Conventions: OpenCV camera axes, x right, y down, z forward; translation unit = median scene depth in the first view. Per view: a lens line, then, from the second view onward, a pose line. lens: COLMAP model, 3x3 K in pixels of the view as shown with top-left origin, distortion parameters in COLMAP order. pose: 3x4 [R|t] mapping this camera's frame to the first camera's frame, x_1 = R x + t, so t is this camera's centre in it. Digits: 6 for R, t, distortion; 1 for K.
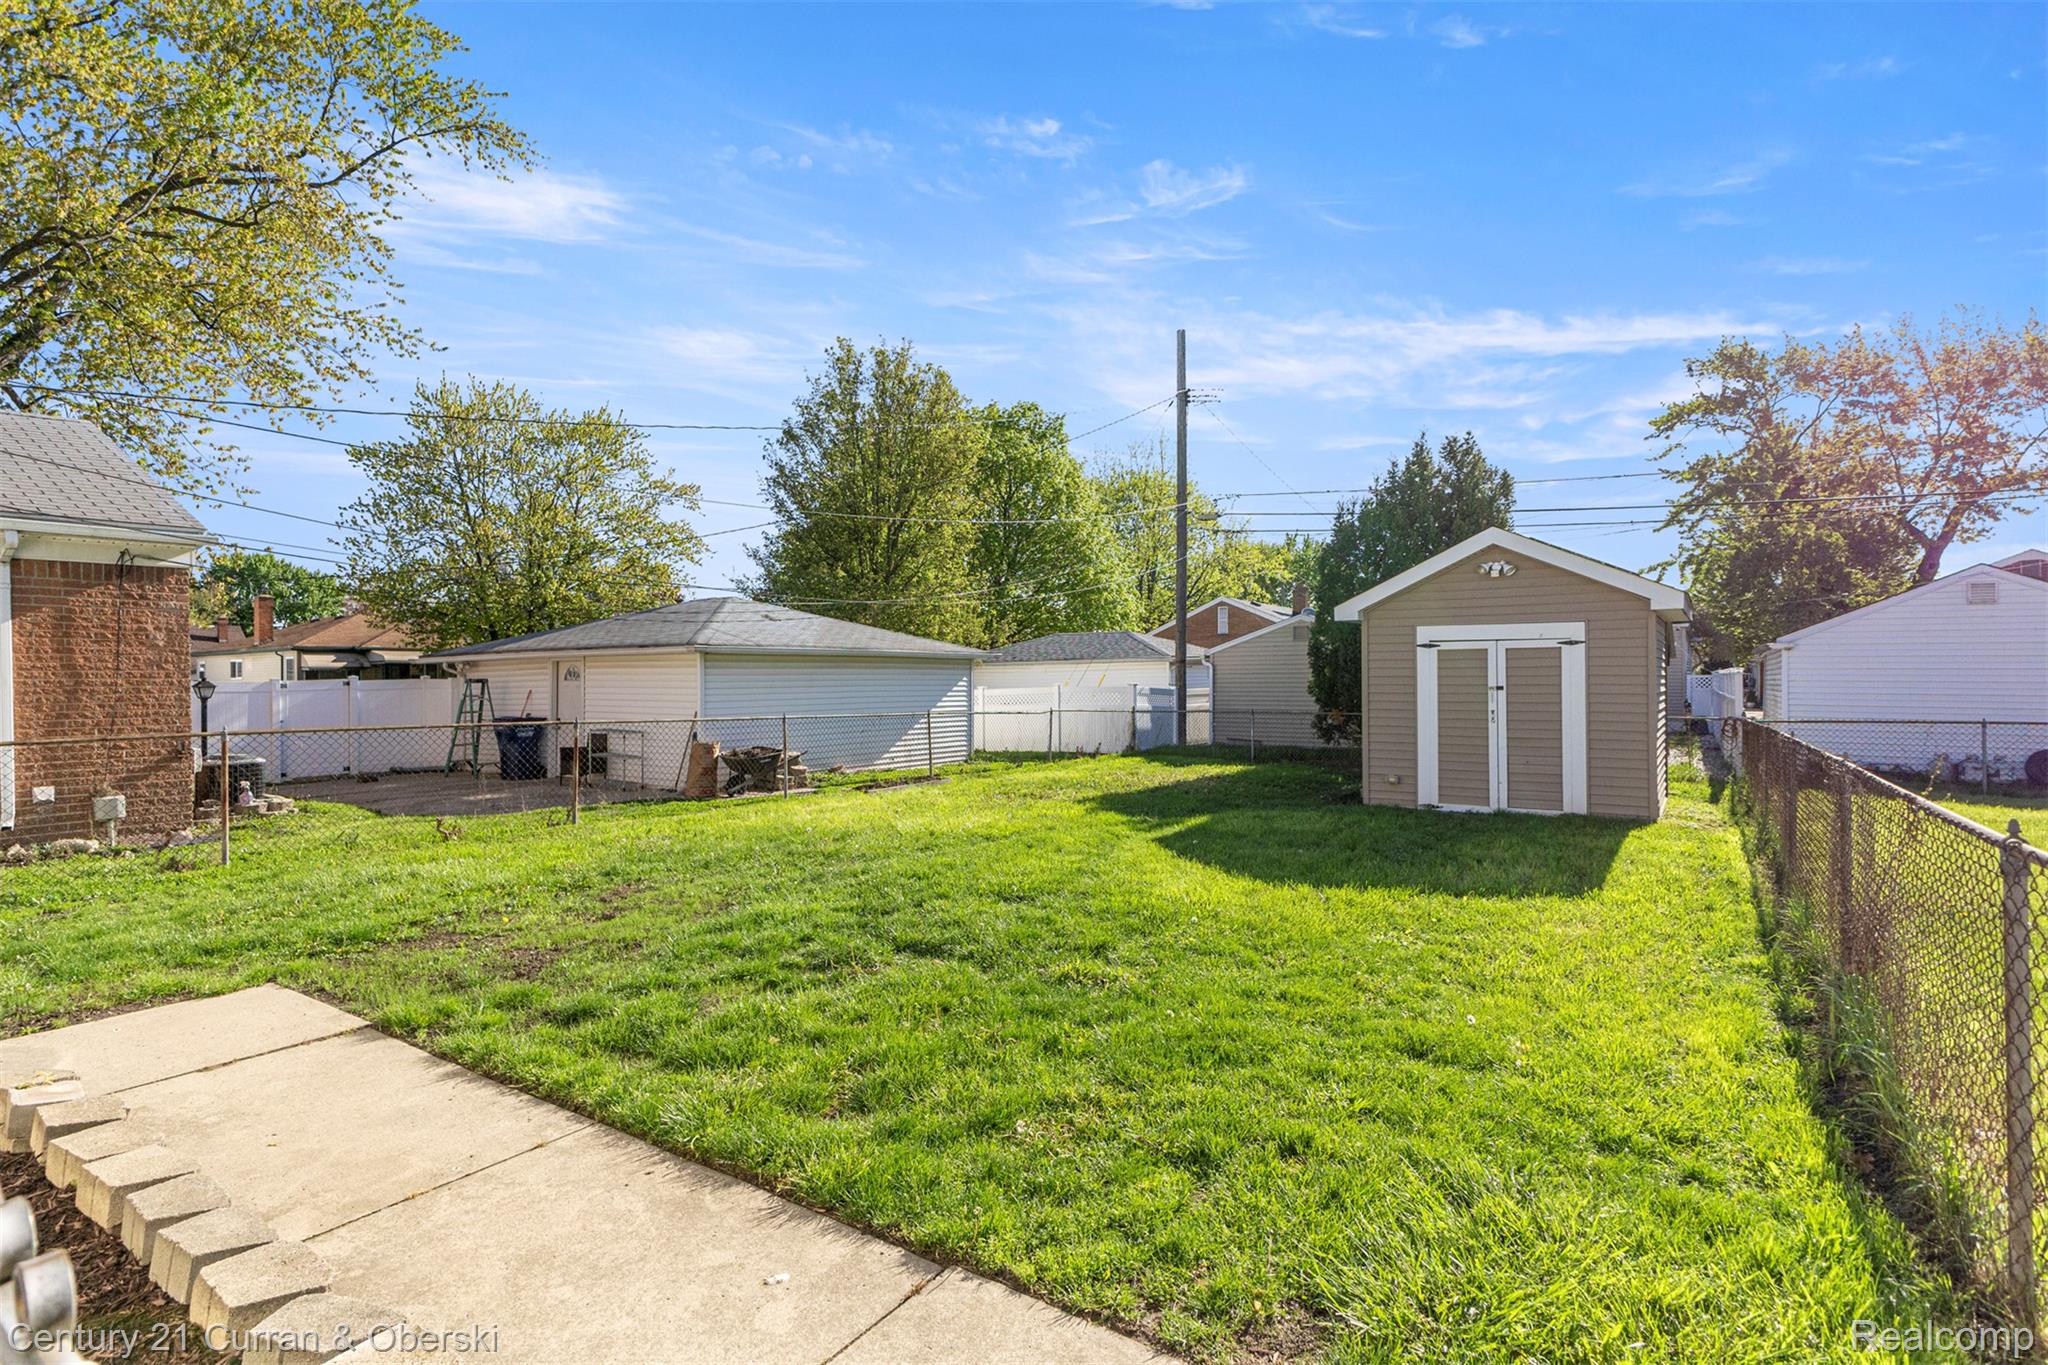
lens RADIAL K [[970.4, 0, 1037.8], [0, 970.4, 681.5], [0, 0, 1]] dist [0.002920, -0.001446]
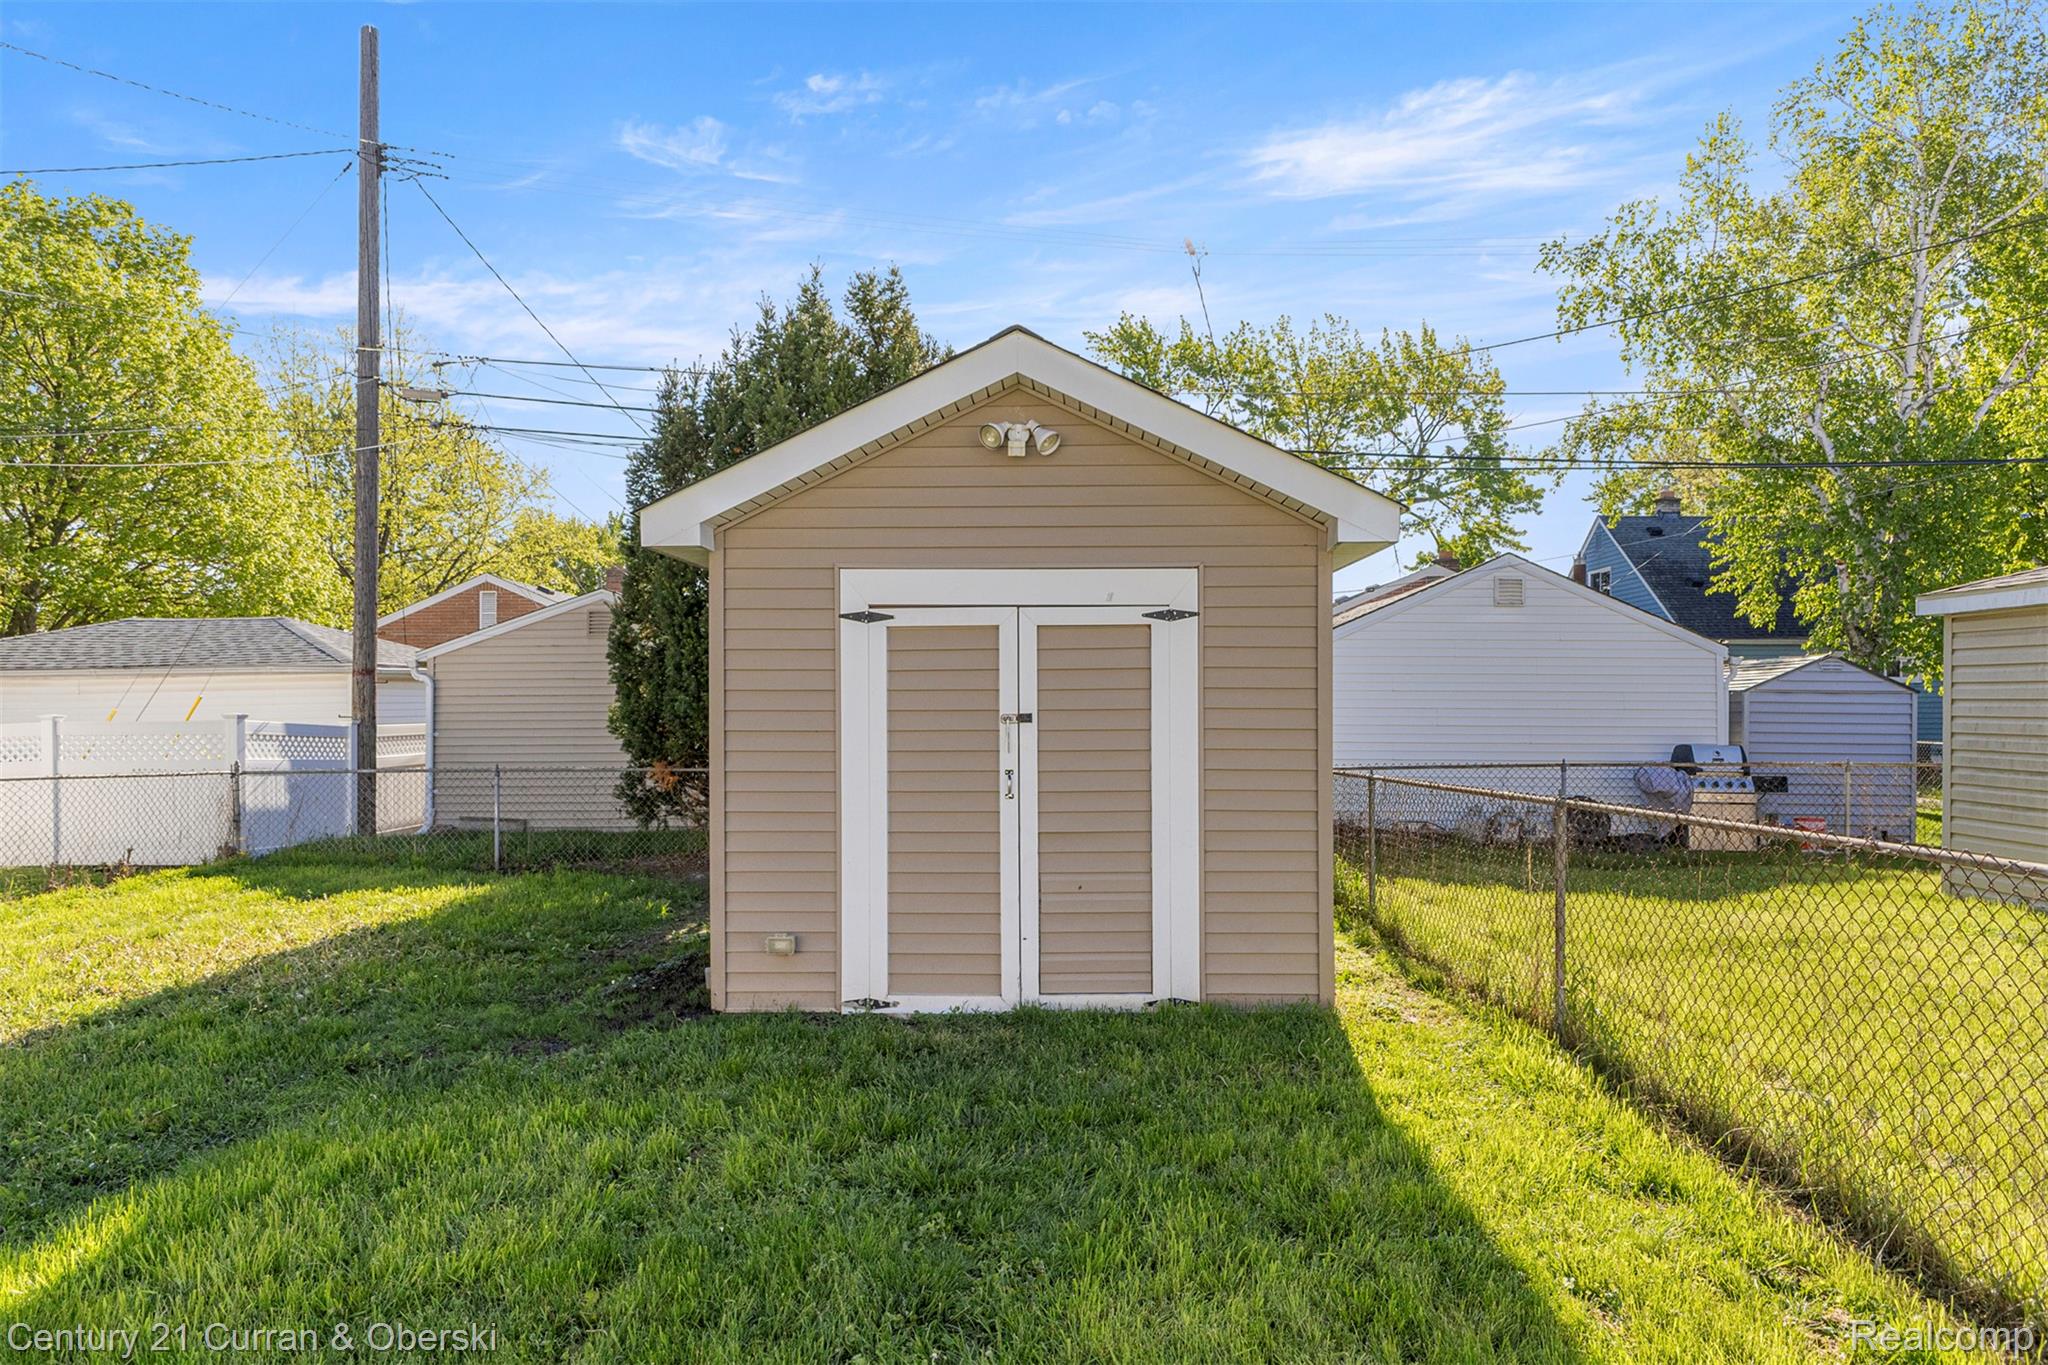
lens RADIAL K [[1255.3, 0, 1033.9], [0, 1255.3, 685.1], [0, 0, 1]] dist [-0.019795, -0.001204]
pose [[0.838170, 0.011311, 0.545292, 0.108331], [0.001918, 0.999718, -0.023684, 0.003269], [-0.545406, 0.020897, 0.837912, 0.326011]]
